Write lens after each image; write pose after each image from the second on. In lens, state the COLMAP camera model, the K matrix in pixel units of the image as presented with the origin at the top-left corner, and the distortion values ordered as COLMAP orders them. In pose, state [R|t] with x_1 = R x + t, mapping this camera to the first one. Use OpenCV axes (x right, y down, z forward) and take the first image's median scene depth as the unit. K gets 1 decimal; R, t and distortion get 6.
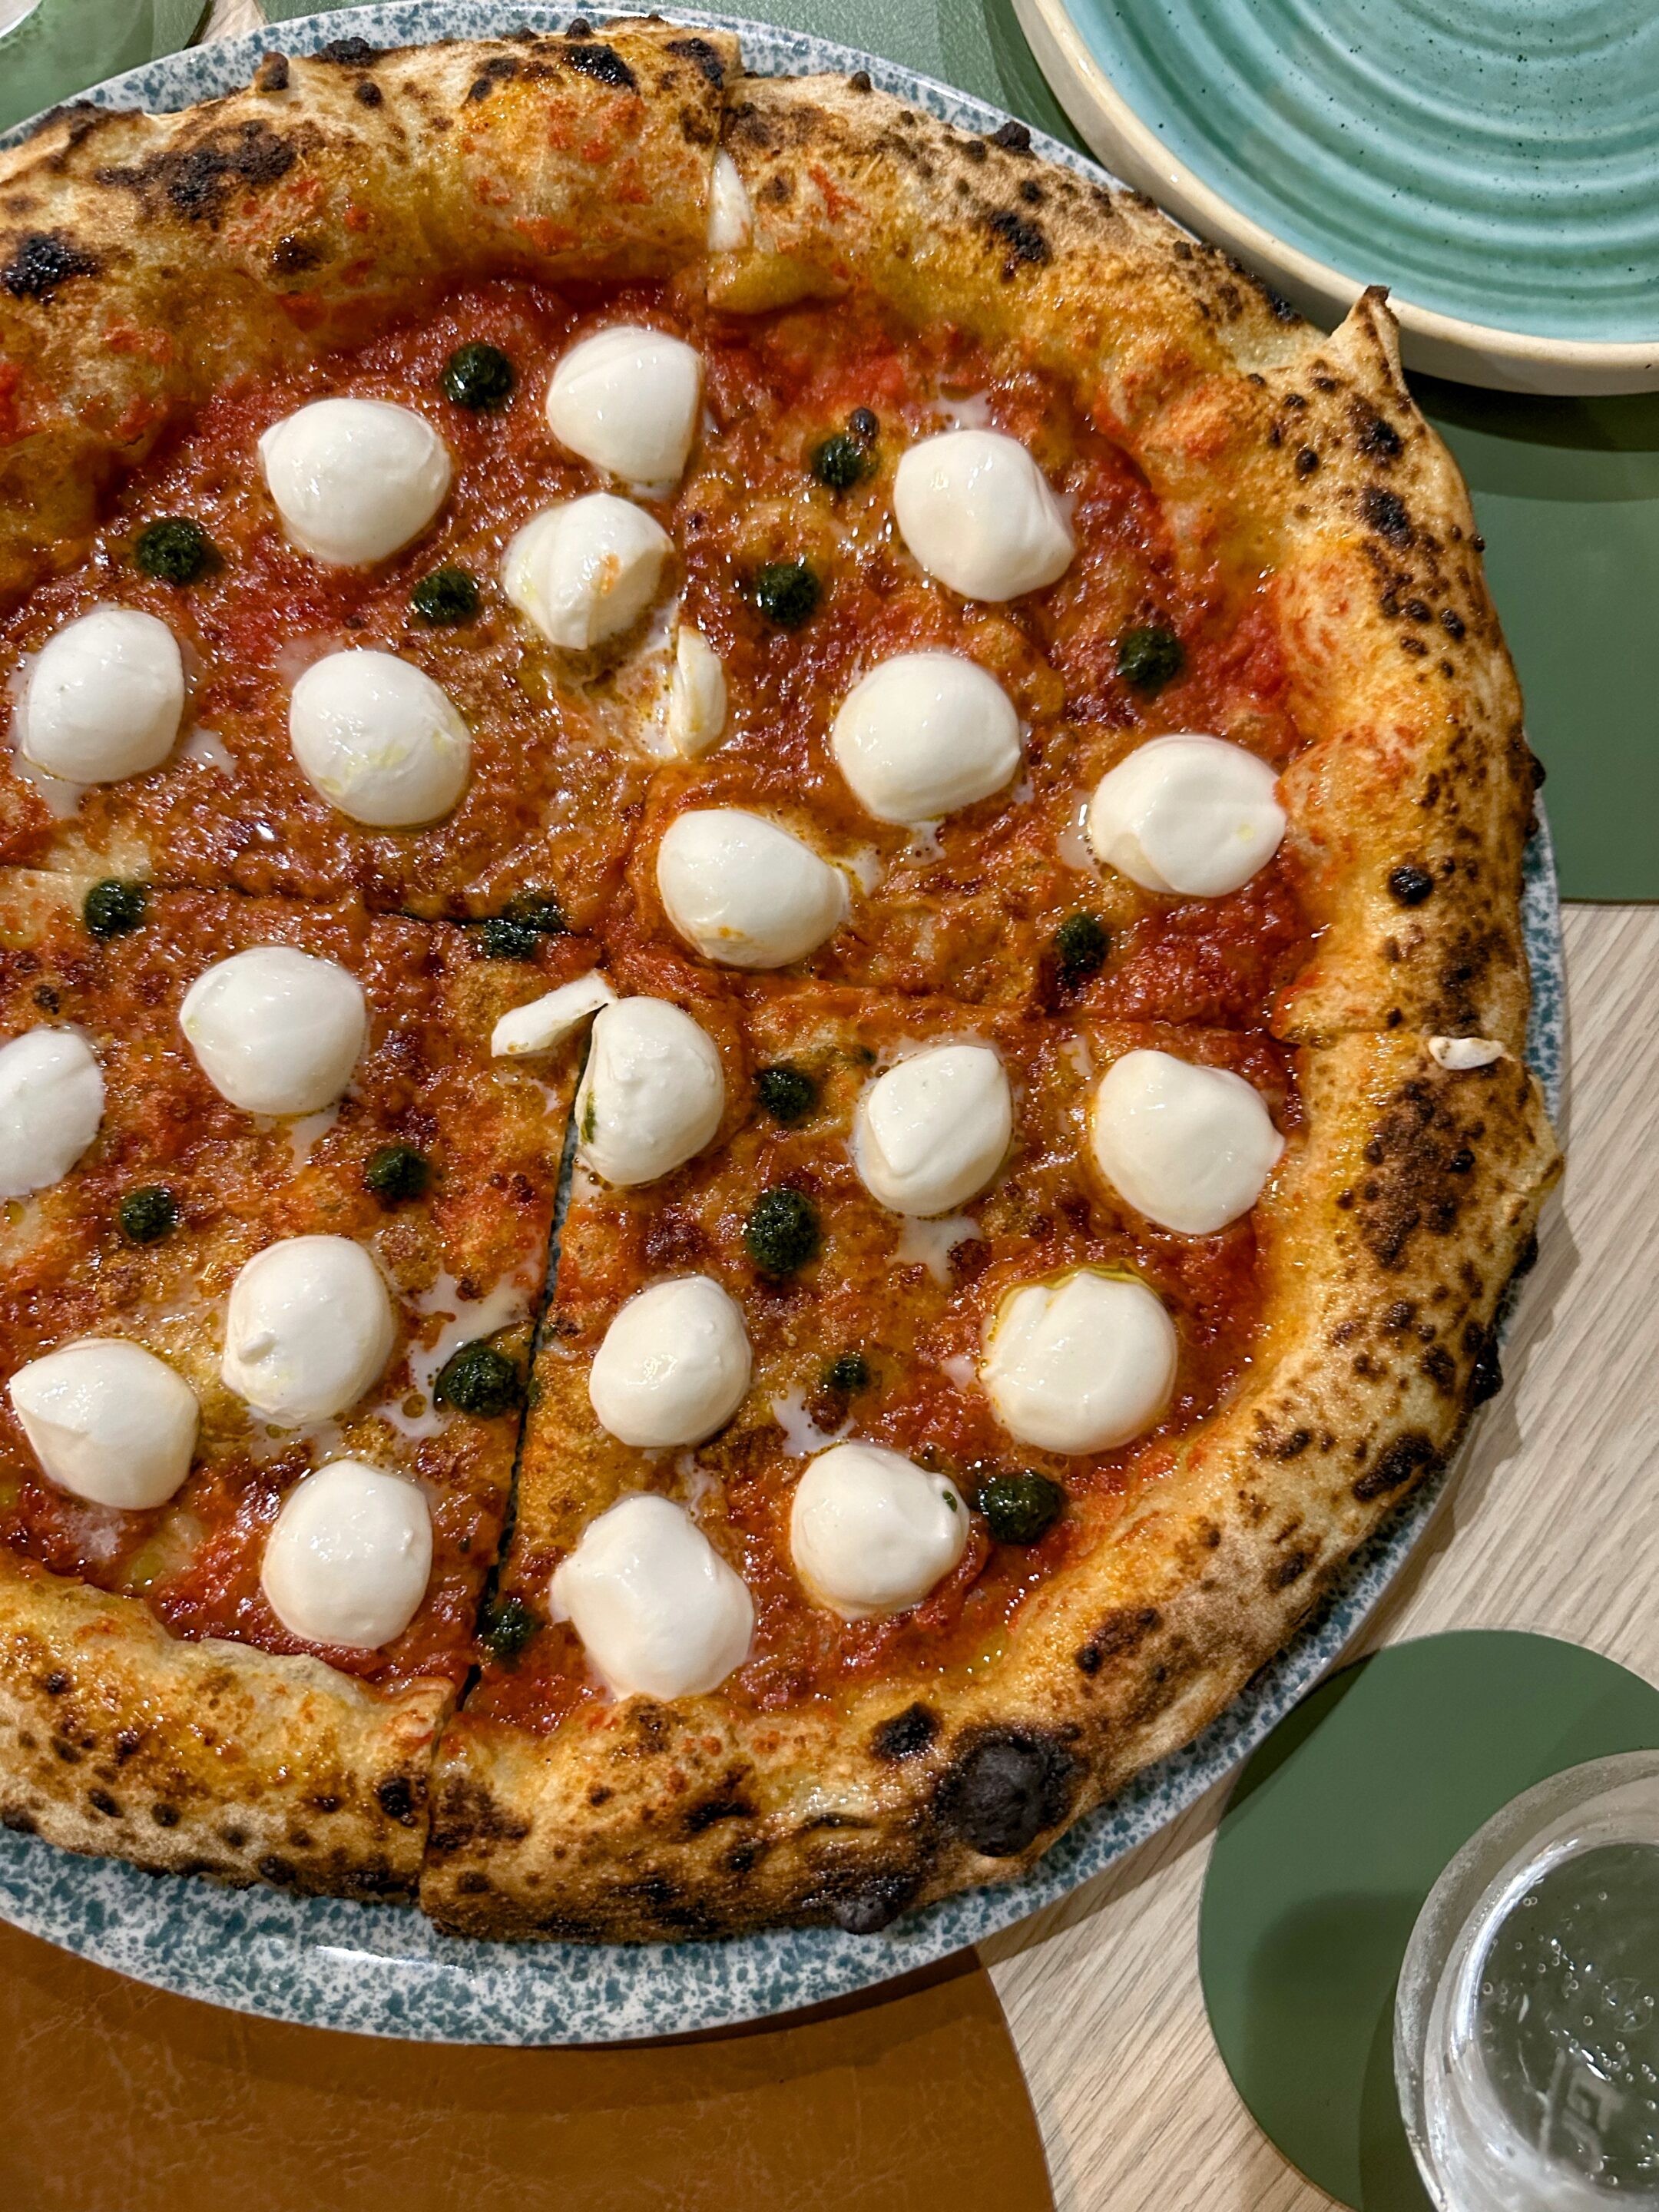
lens RADIAL K [[1547.1, 0, 826.5], [0, 1547.1, 1128.9], [0, 0, 1]] dist [0.036235, -0.078781]
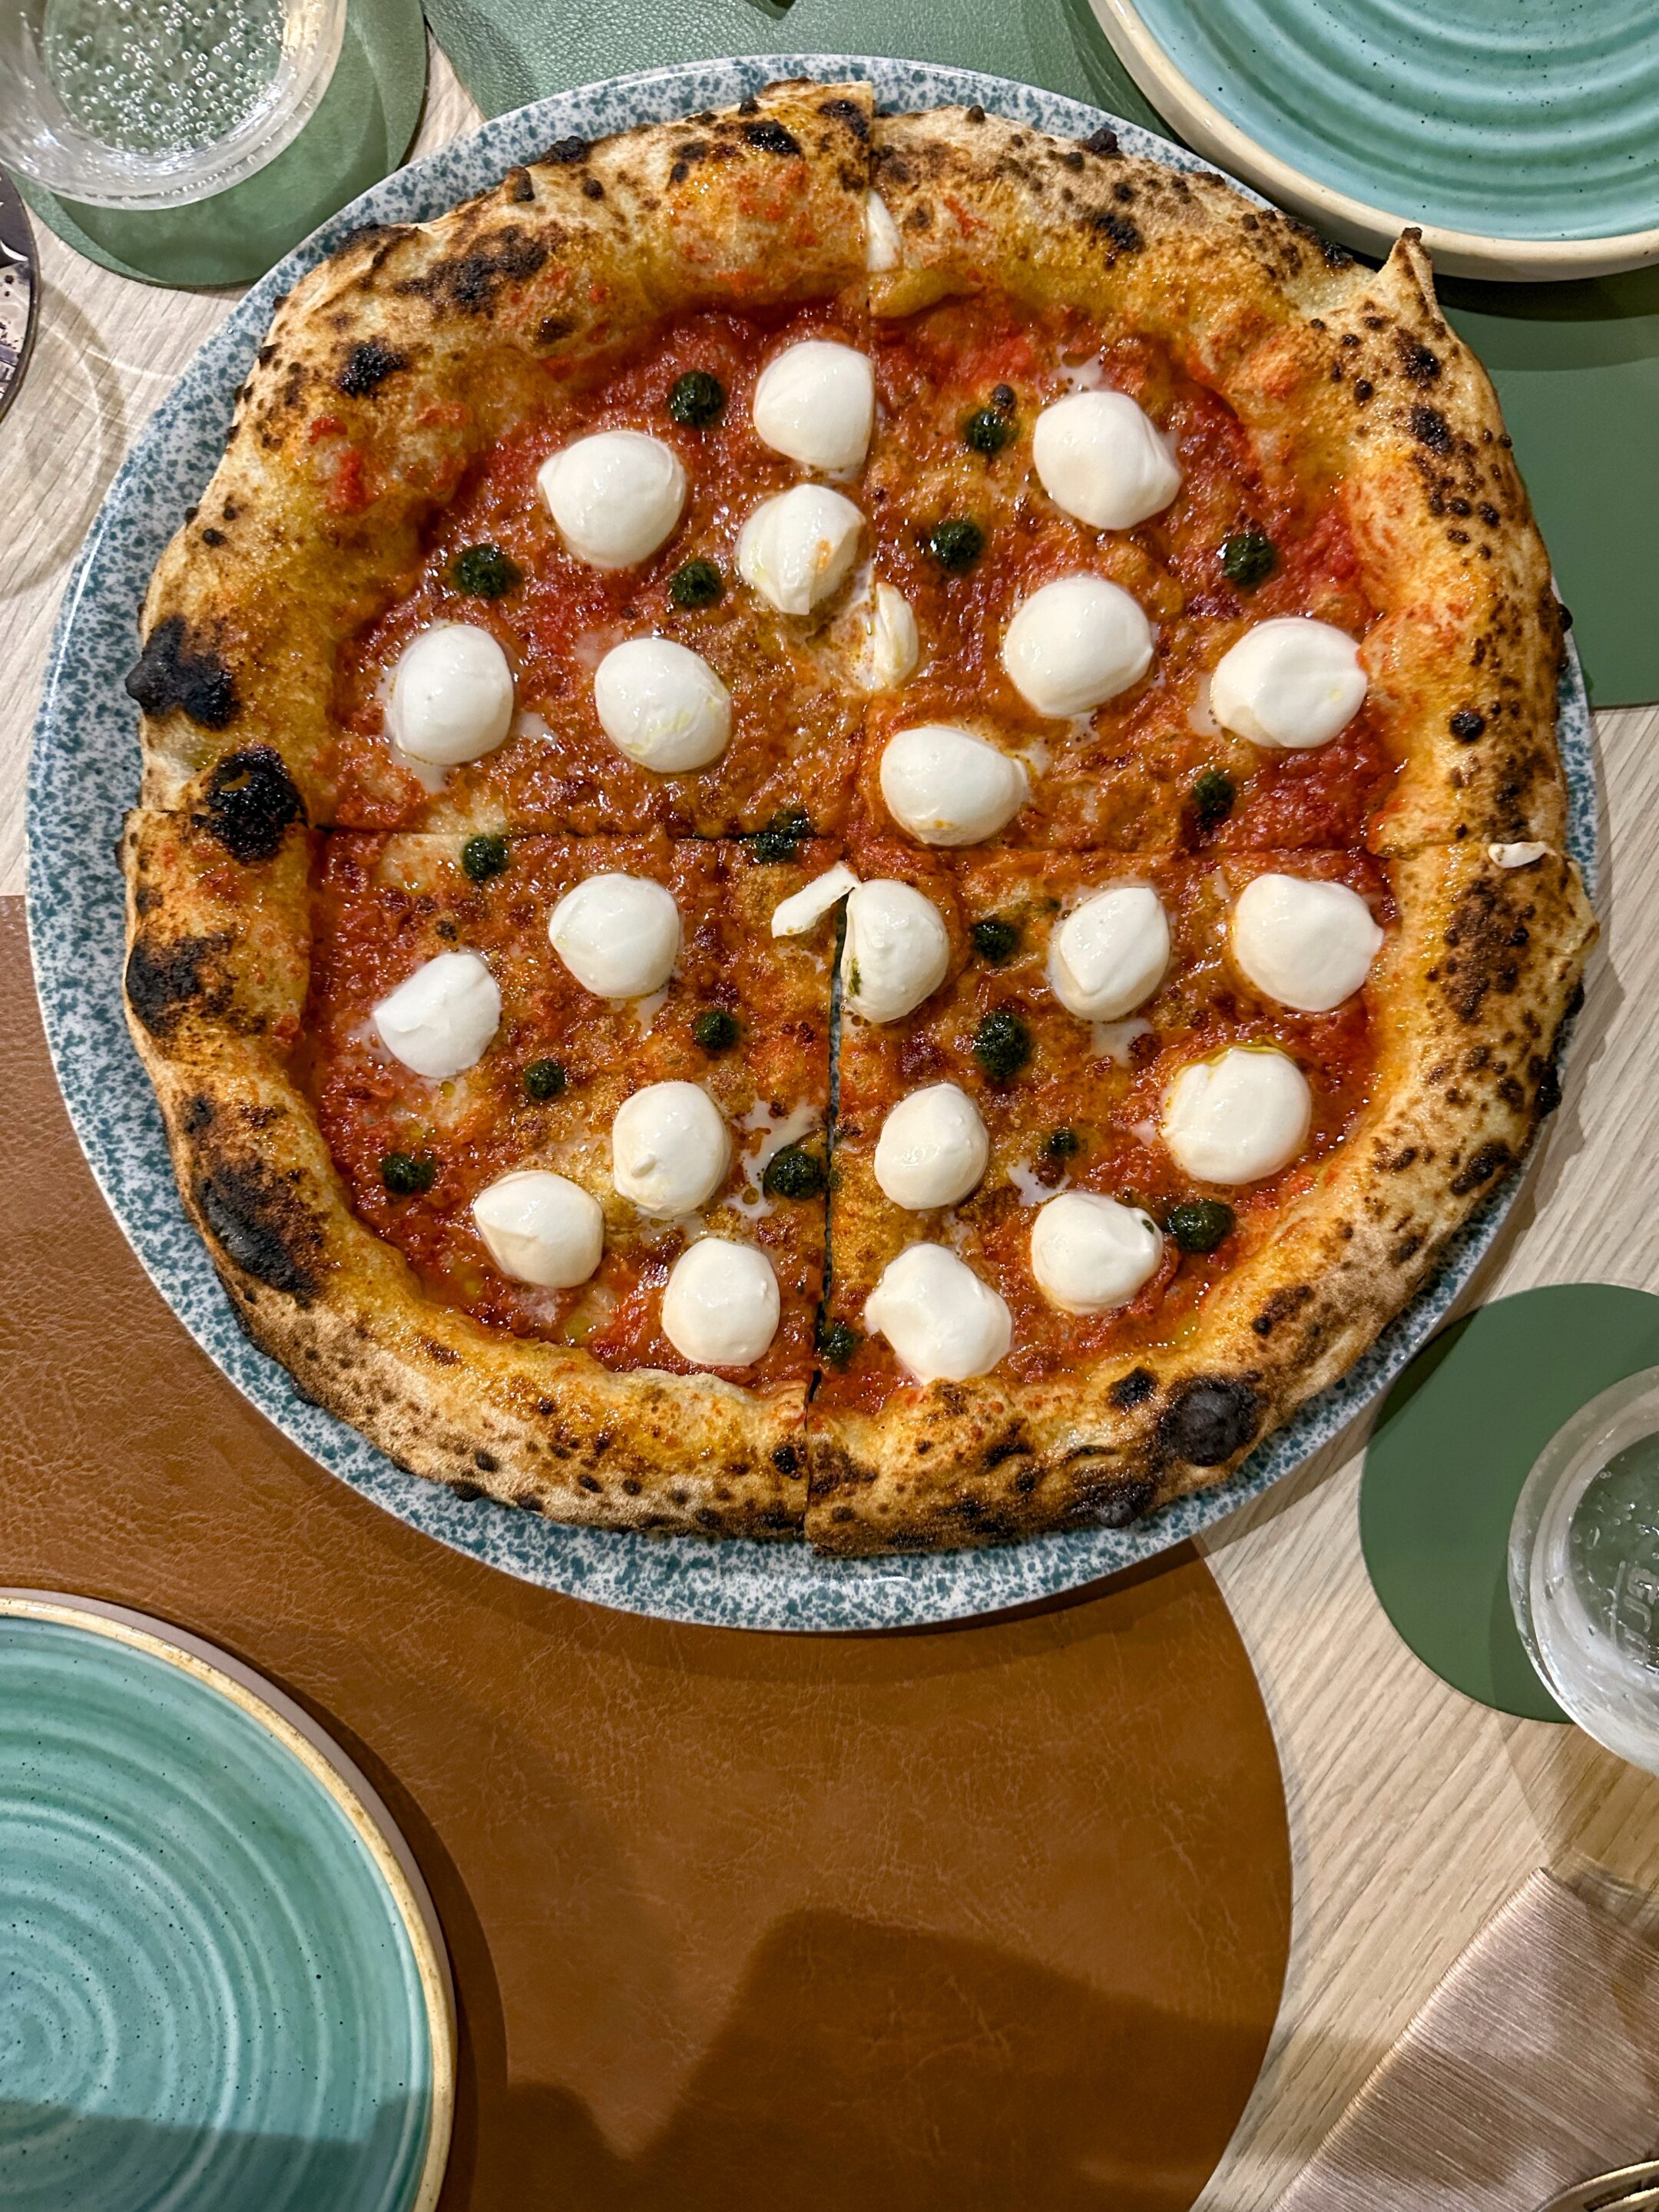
lens RADIAL K [[1567.3, 0, 837.0], [0, 1567.3, 1112.1], [0, 0, 1]] dist [0.043487, -0.085899]
pose [[0.992098, -0.103845, -0.070405, -0.083946], [0.112127, 0.985645, 0.126224, -0.062887], [0.056287, -0.133121, 0.989500, -0.361988]]
